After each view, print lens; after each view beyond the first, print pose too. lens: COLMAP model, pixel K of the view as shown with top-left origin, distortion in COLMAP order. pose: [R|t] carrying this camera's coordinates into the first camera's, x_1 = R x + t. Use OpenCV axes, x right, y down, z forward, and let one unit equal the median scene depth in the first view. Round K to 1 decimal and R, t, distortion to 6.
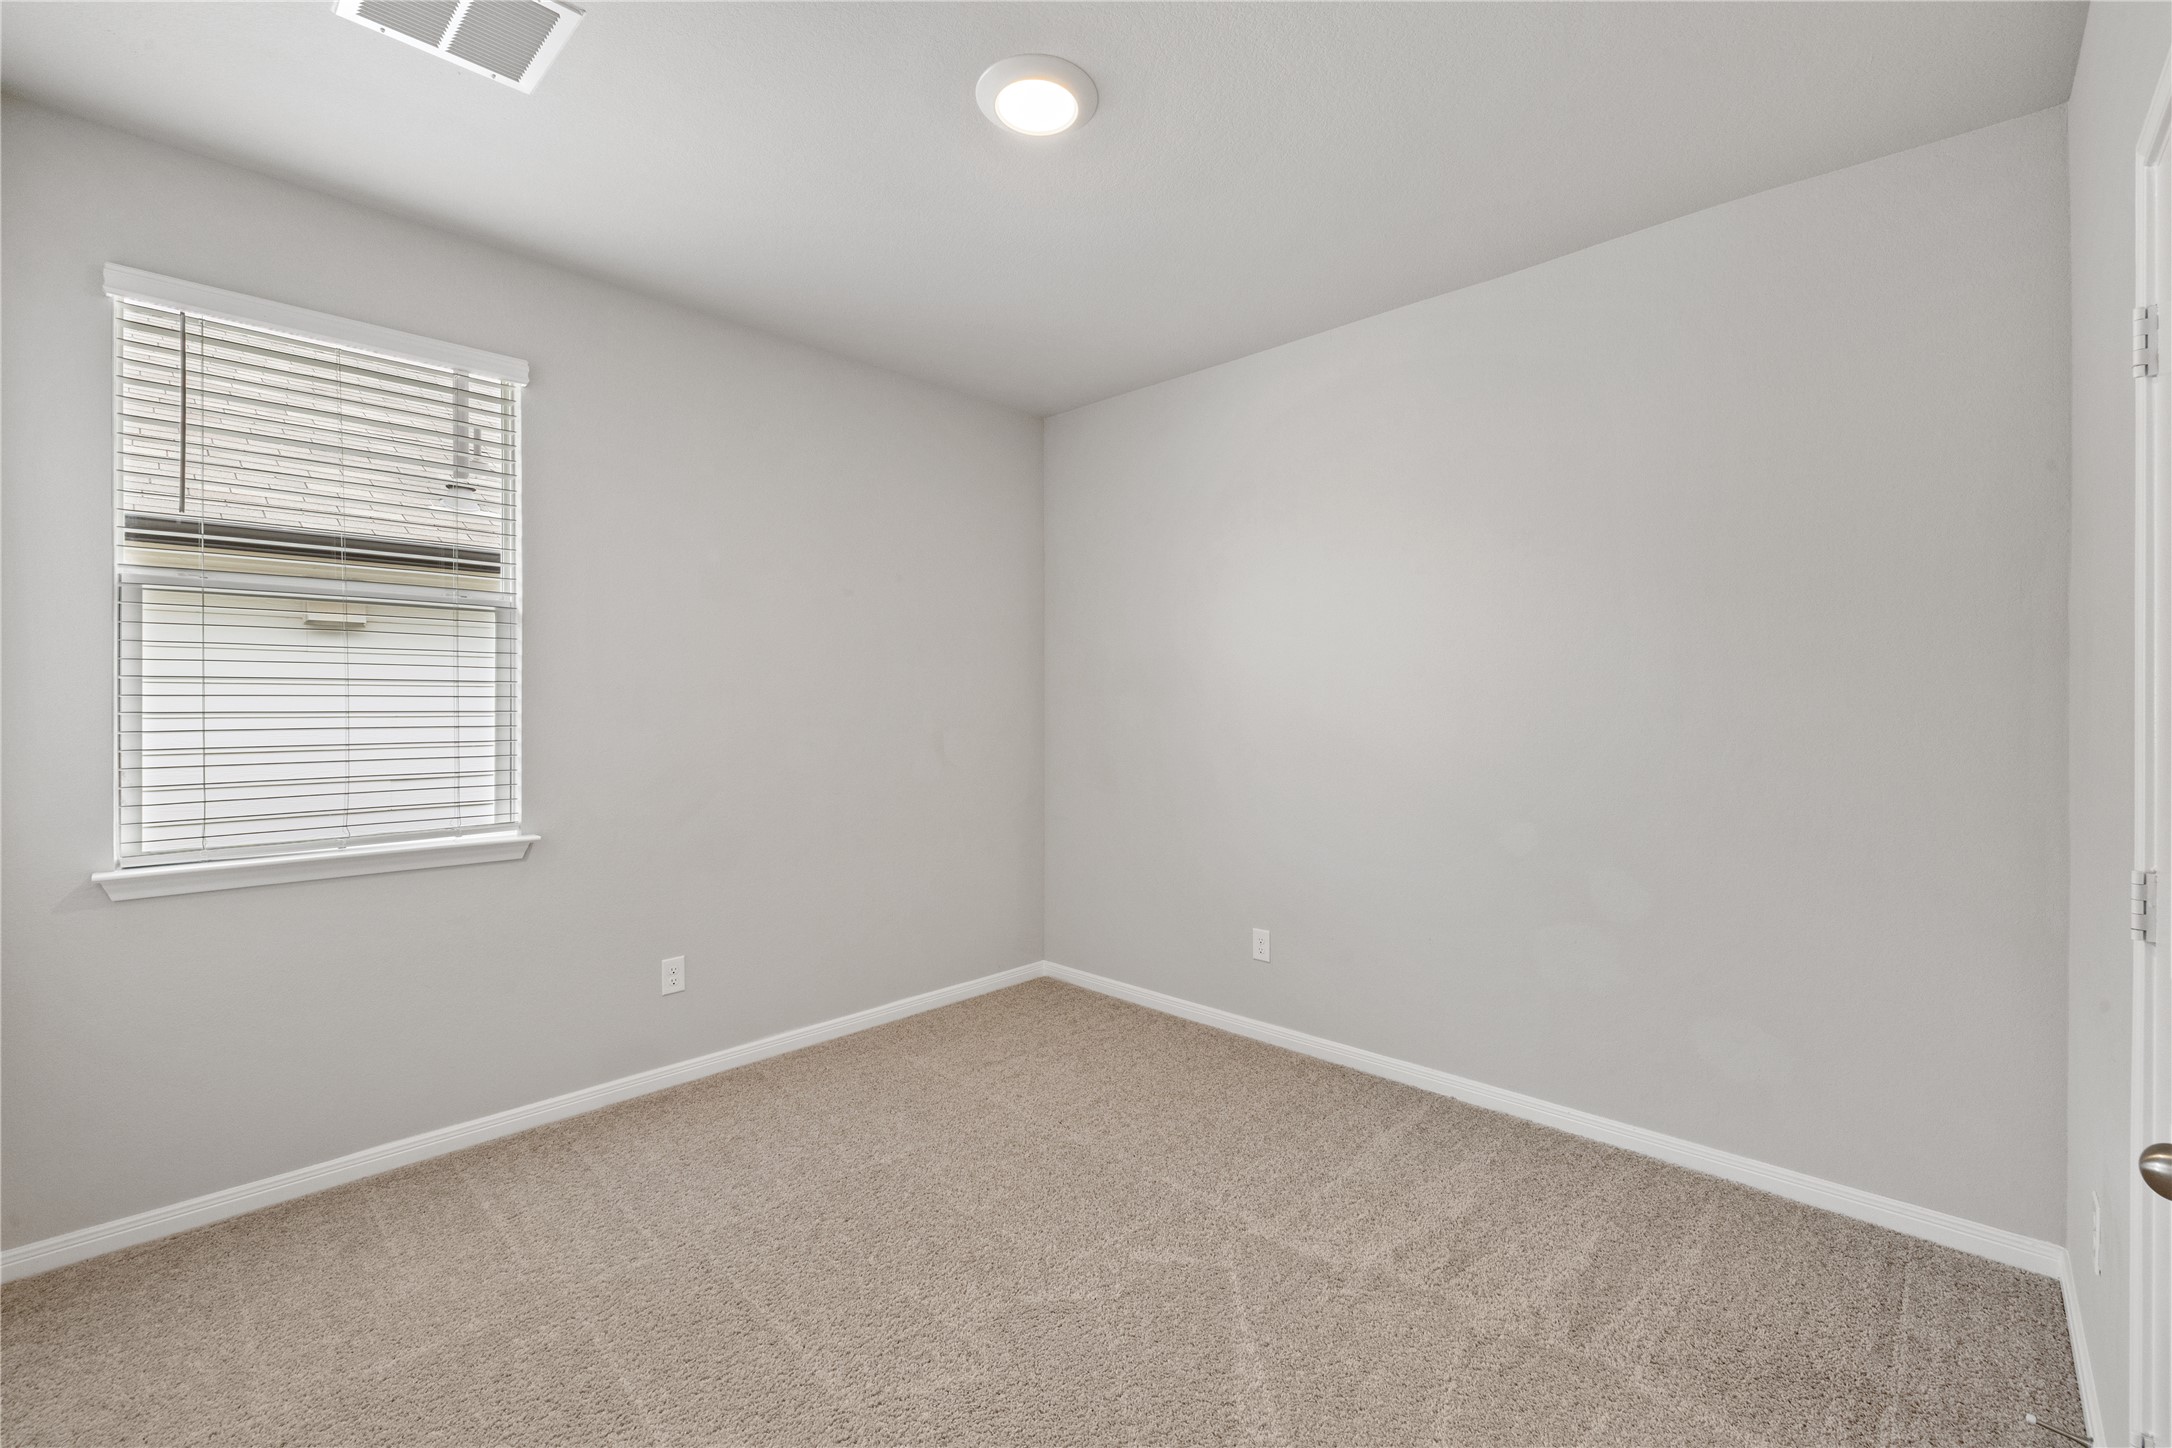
lens RADIAL K [[927.5, 0, 1086.0], [0, 927.5, 724.0], [0, 0, 1]] dist [0.017646, 0.000342]
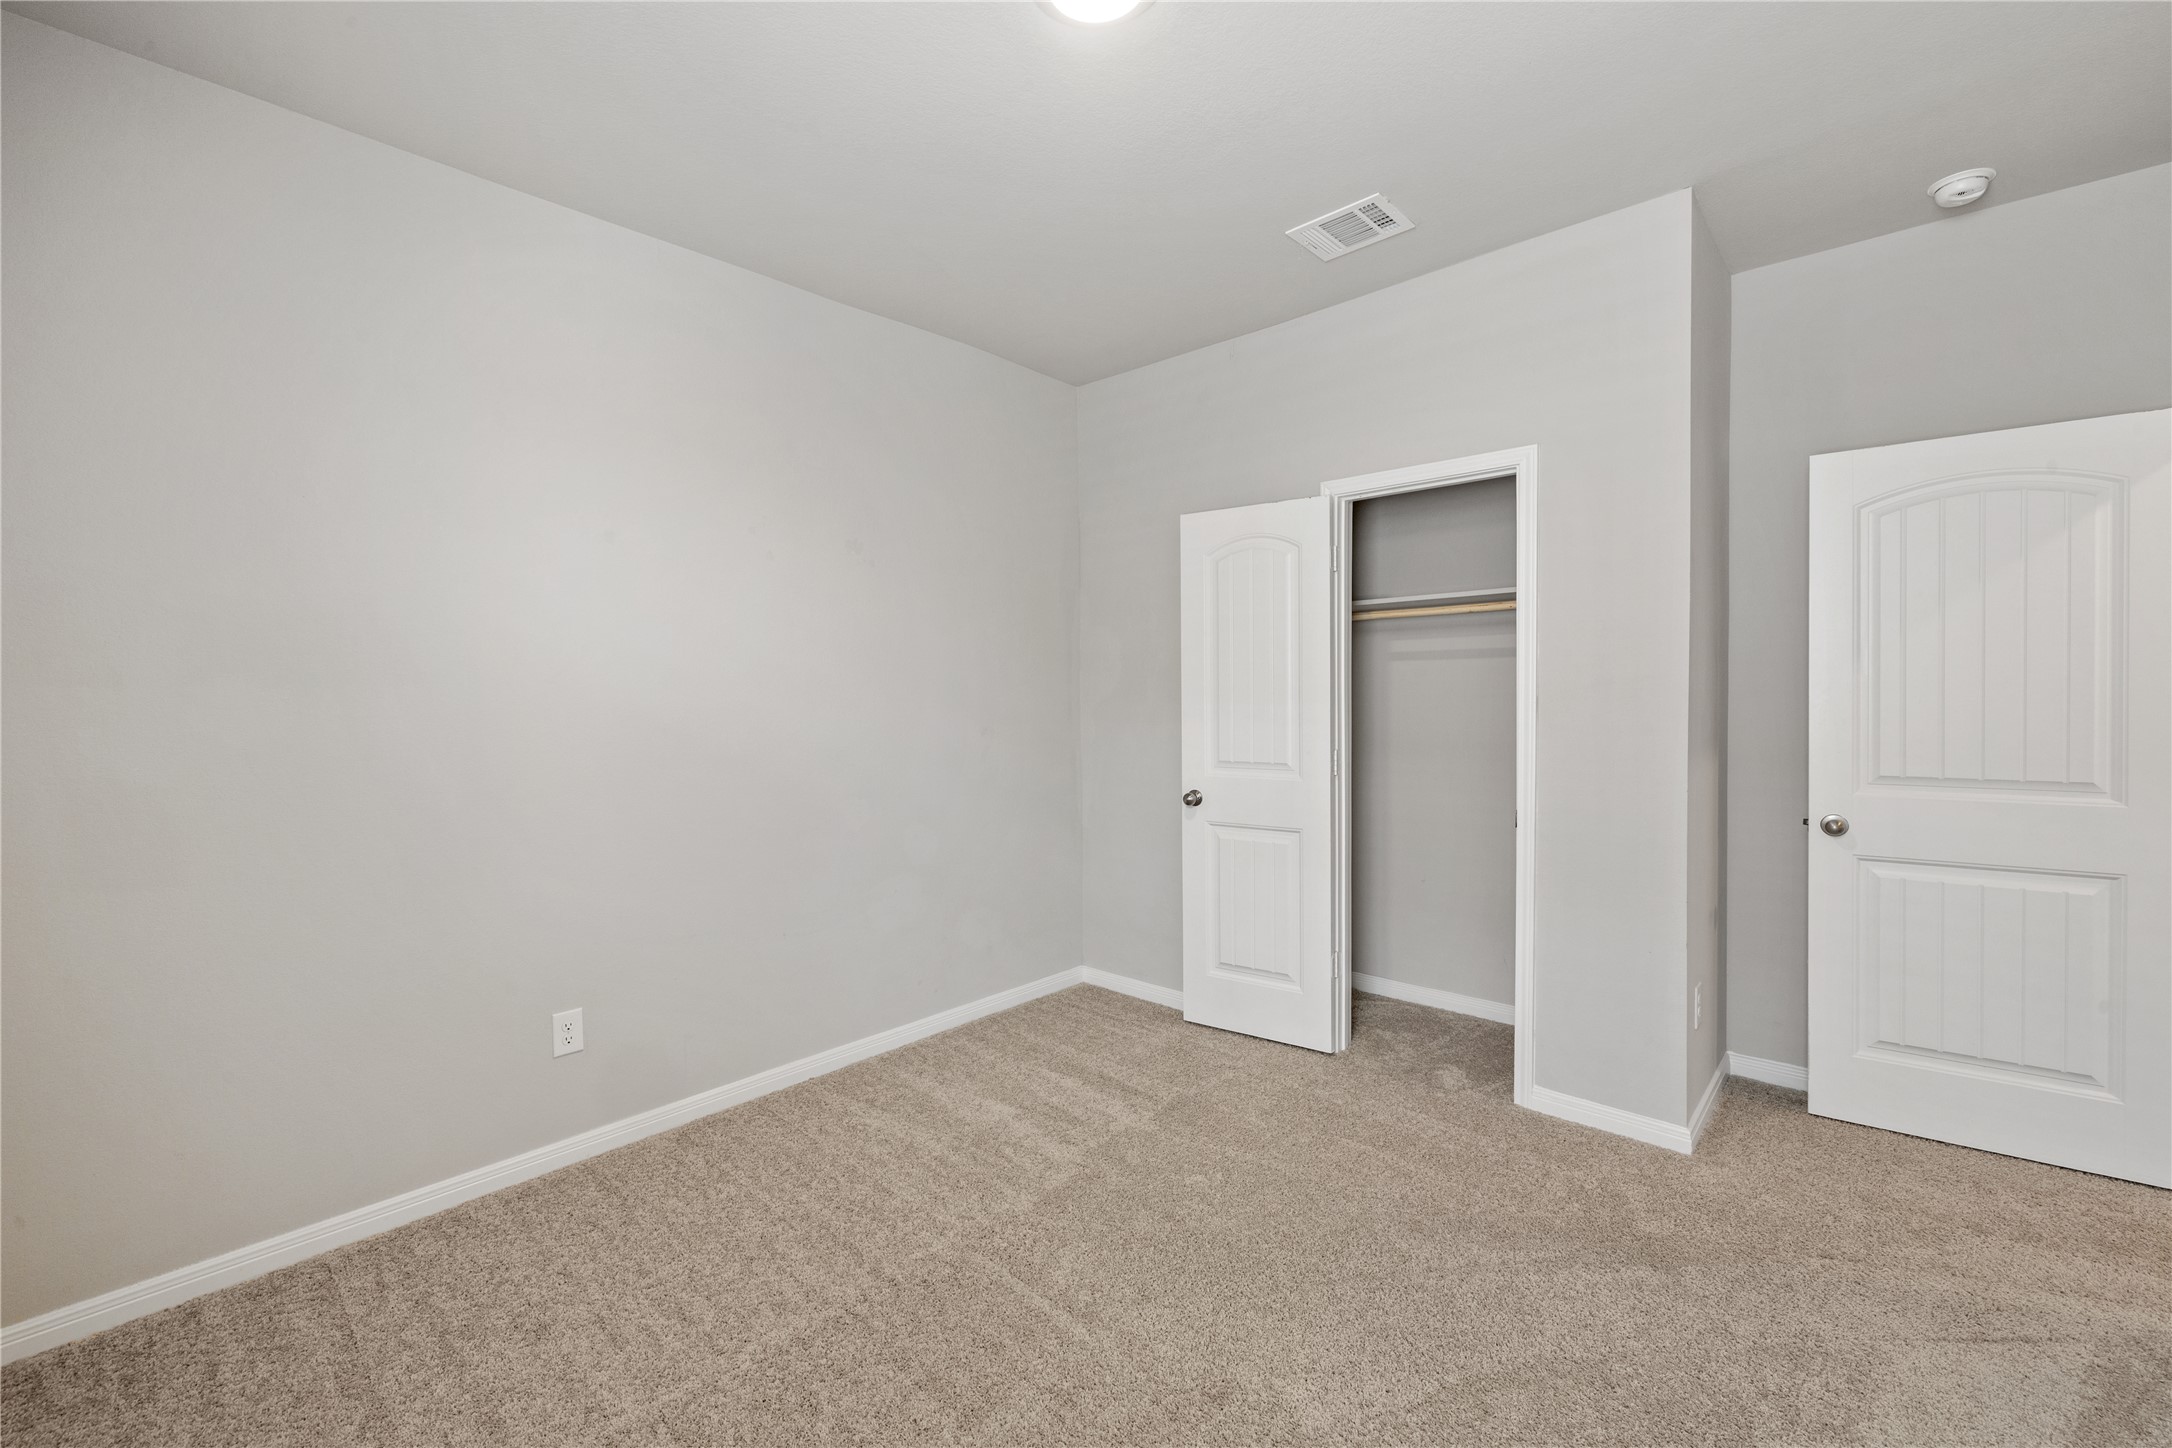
lens RADIAL K [[927.5, 0, 1086.0], [0, 927.5, 724.0], [0, 0, 1]] dist [0.017646, 0.000342]
pose [[-0.037726, -0.028287, 0.998888, -0.659537], [0.028260, 0.999169, 0.029362, -0.010594], [-0.998888, 0.029336, -0.036895, 0.760615]]
